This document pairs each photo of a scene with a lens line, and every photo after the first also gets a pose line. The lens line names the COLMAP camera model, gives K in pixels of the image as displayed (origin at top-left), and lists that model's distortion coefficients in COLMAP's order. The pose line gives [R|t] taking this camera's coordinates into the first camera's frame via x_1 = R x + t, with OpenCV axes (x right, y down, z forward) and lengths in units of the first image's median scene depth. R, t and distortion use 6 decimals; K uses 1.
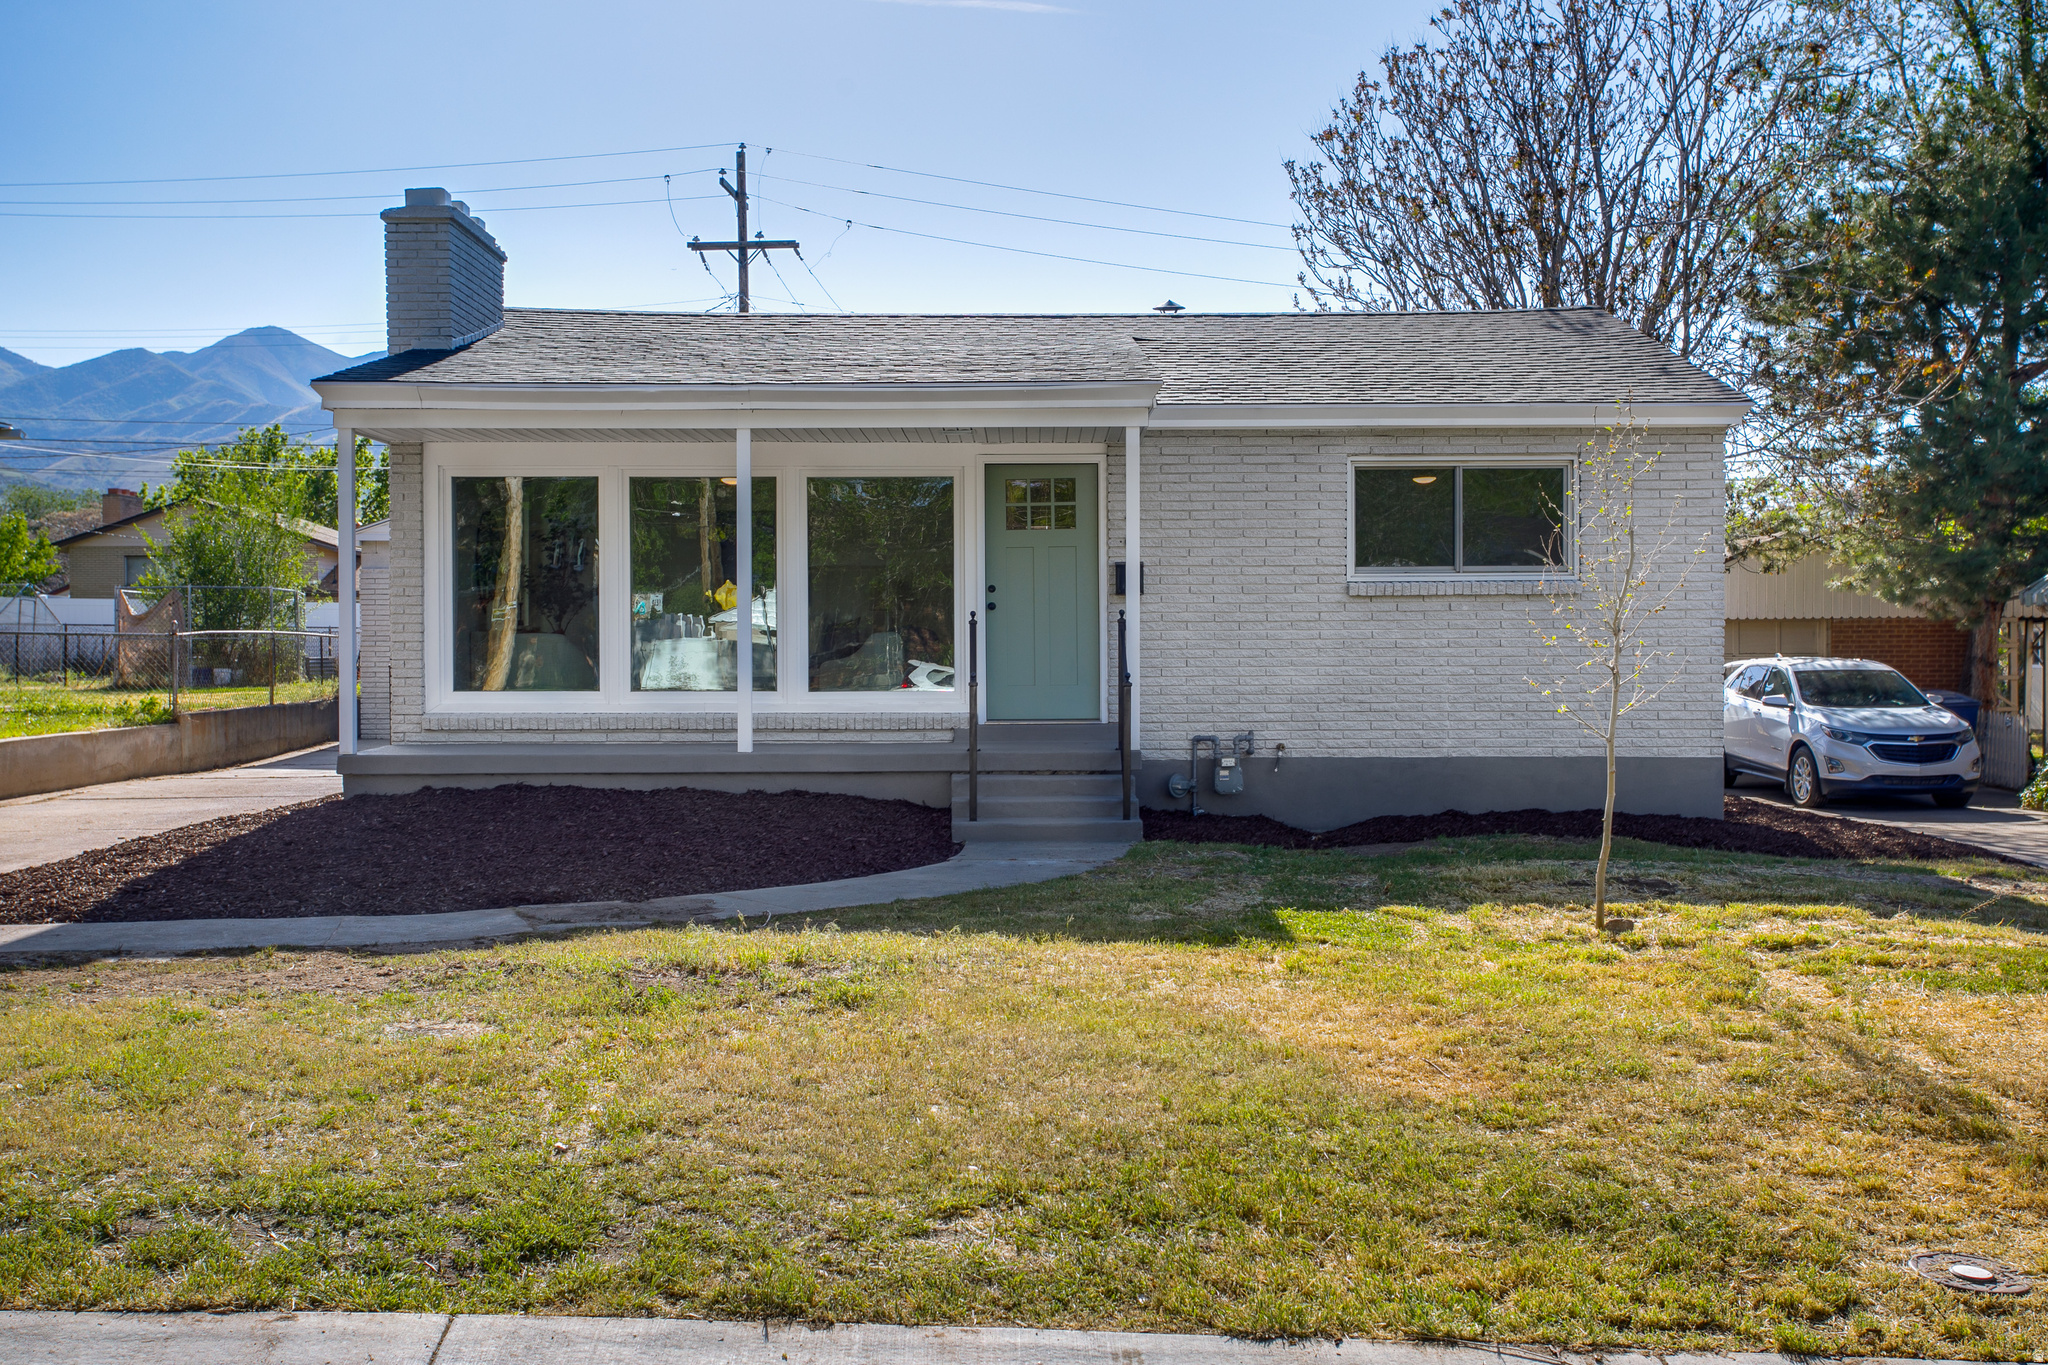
lens RADIAL K [[2101.2, 0, 931.3], [0, 2101.2, 680.8], [0, 0, 1]] dist [0.038593, 0.016431]
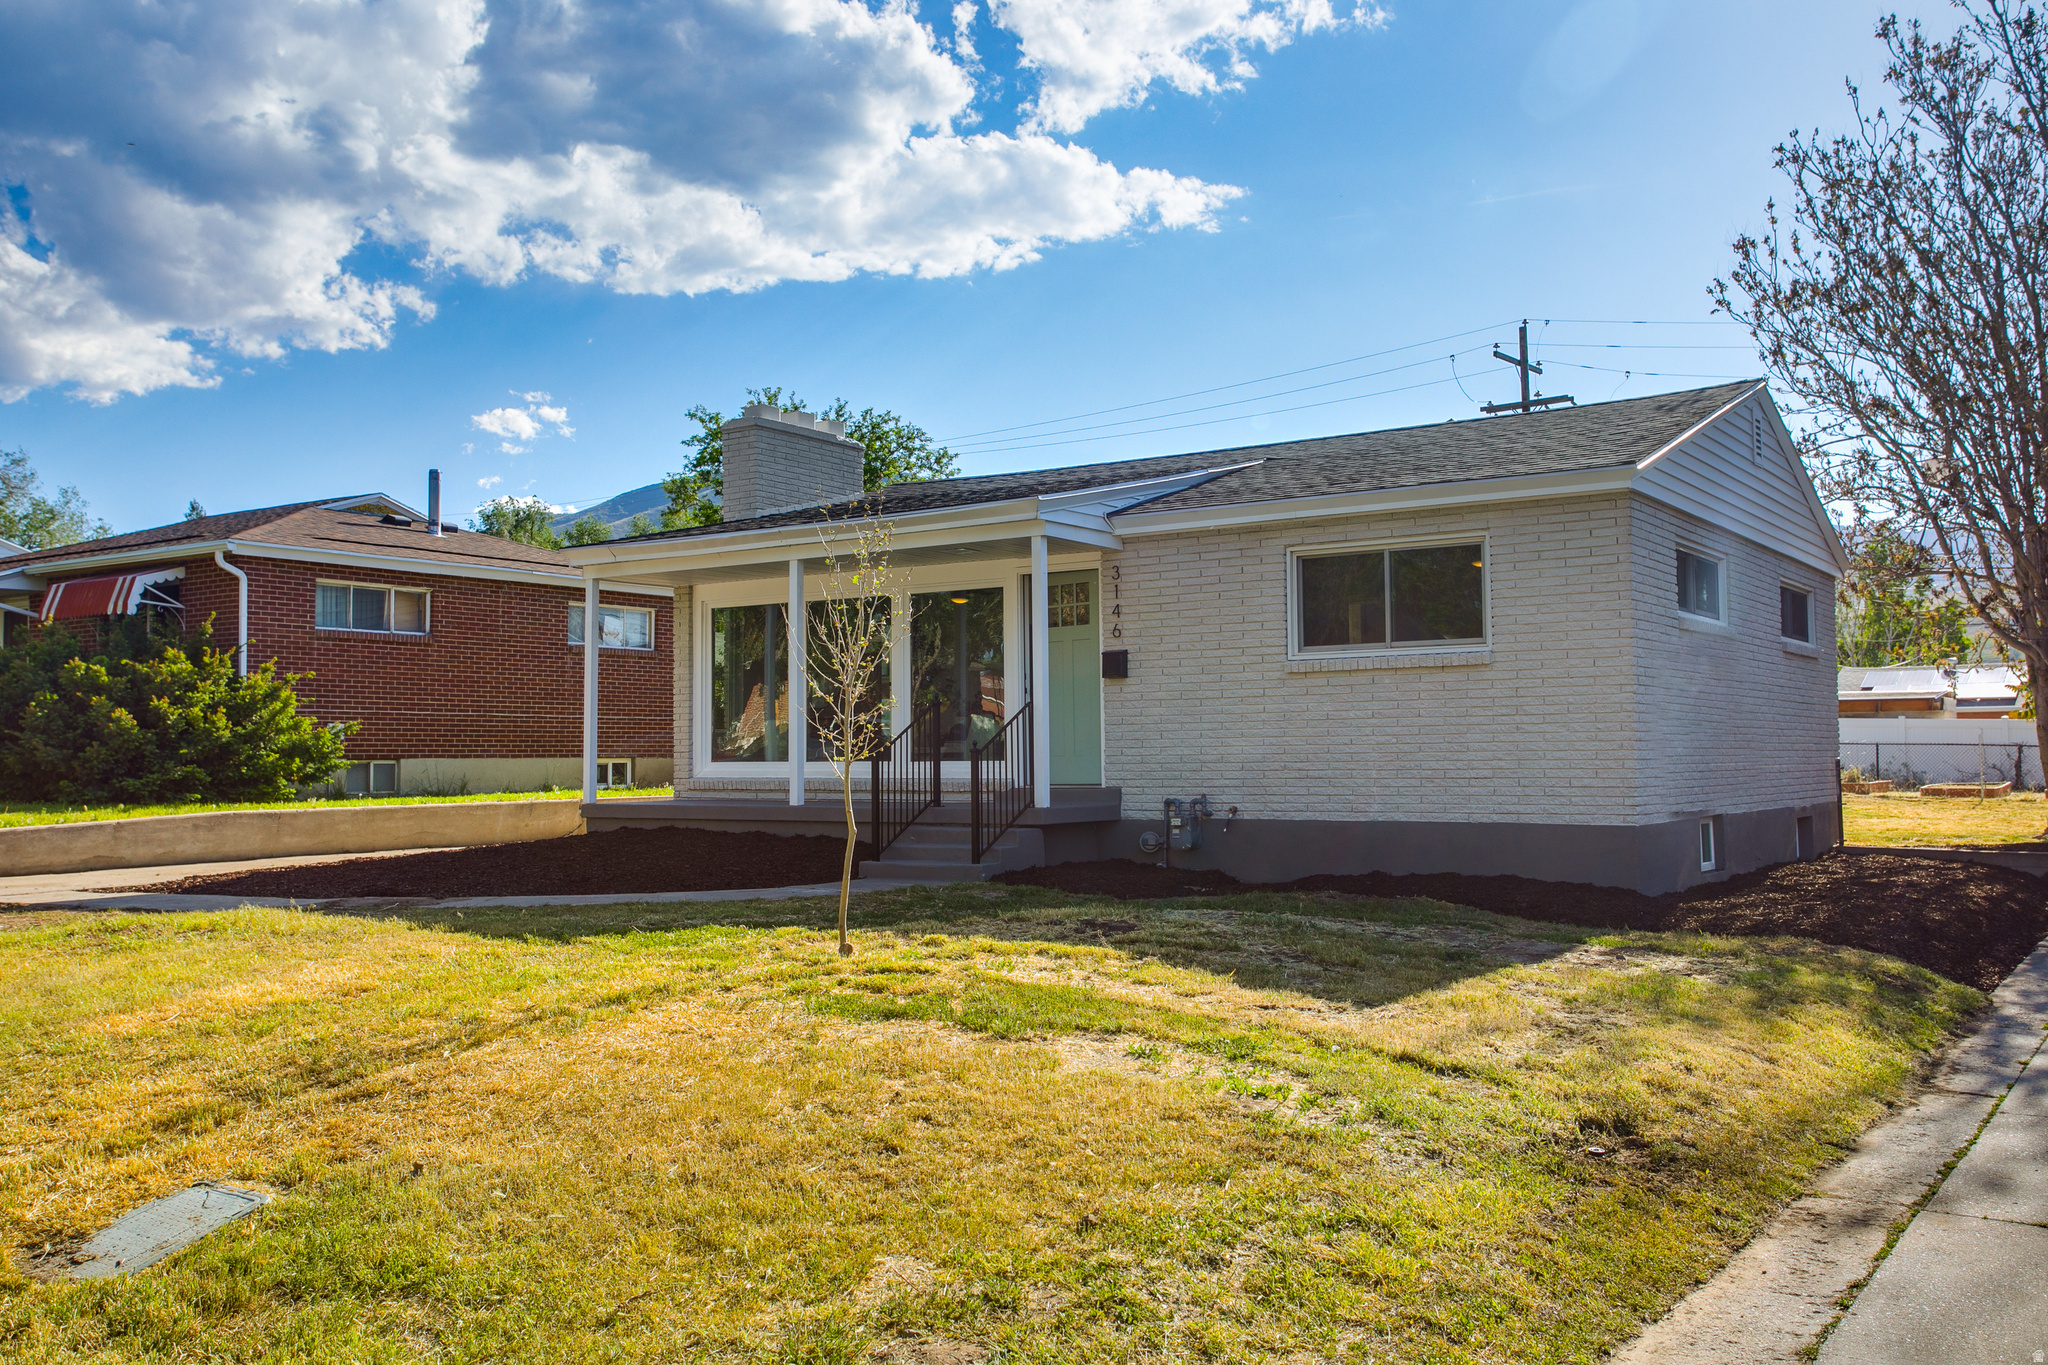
lens RADIAL K [[1668.2, 0, 1015.1], [0, 1668.2, 723.0], [0, 0, 1]] dist [-0.002223, 0.000496]
pose [[0.831988, -0.014949, -0.554592, 0.563495], [-0.004403, 0.999428, -0.033543, 0.015674], [0.554776, 0.030349, 0.831446, 0.194608]]
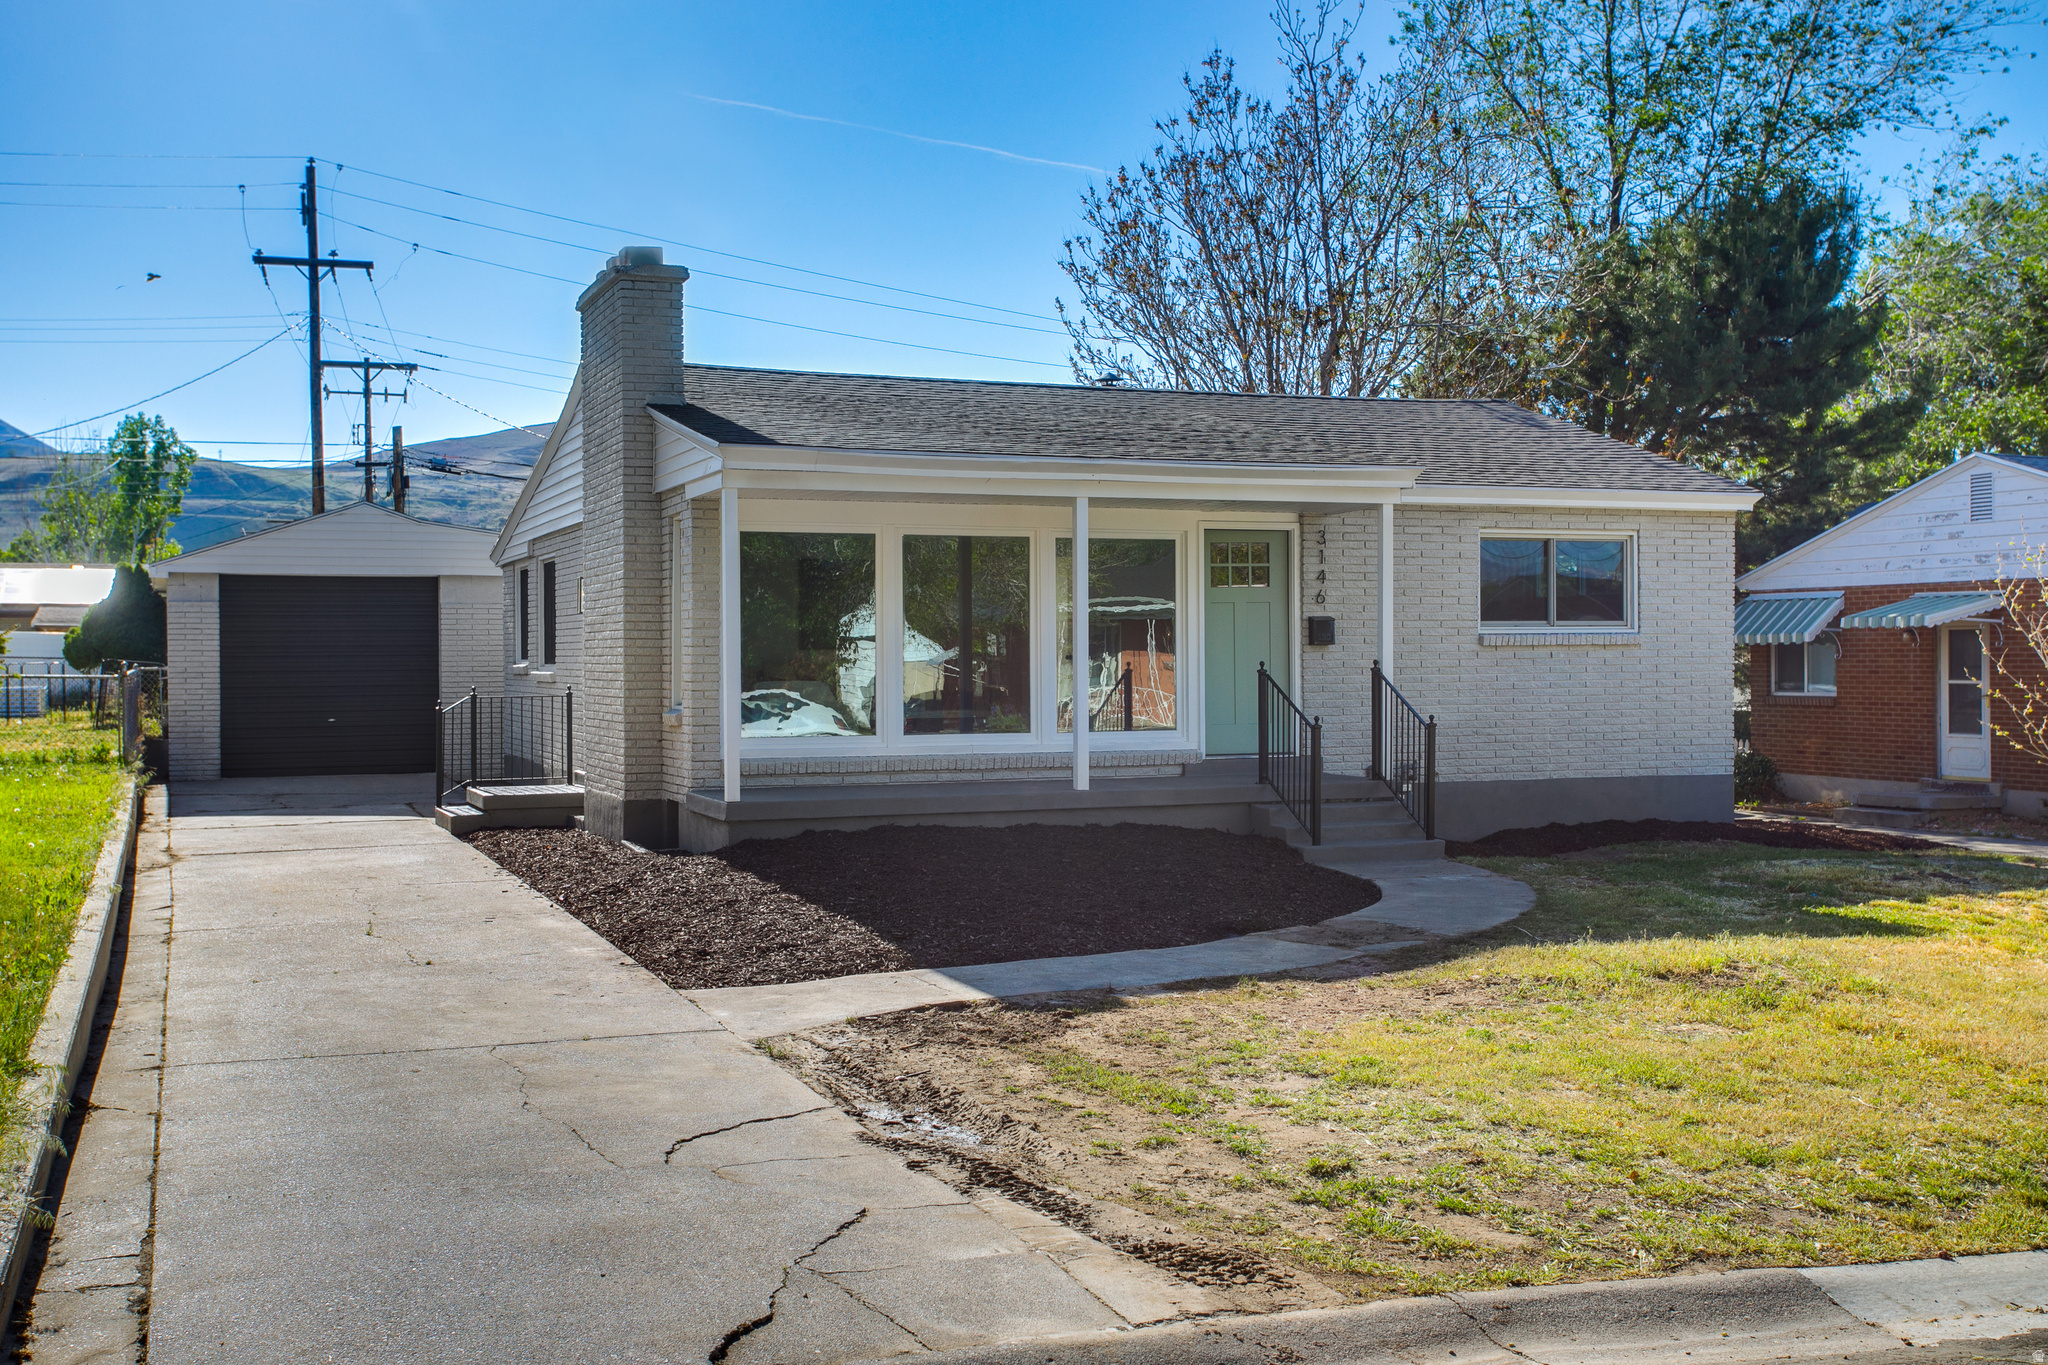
lens RADIAL K [[2101.2, 0, 931.3], [0, 2101.2, 680.8], [0, 0, 1]] dist [0.038593, 0.016431]
pose [[0.932765, -0.006882, 0.360420, -0.521868], [0.010562, 0.999910, -0.008241, -0.013837], [-0.360331, 0.011494, 0.932754, -0.001172]]
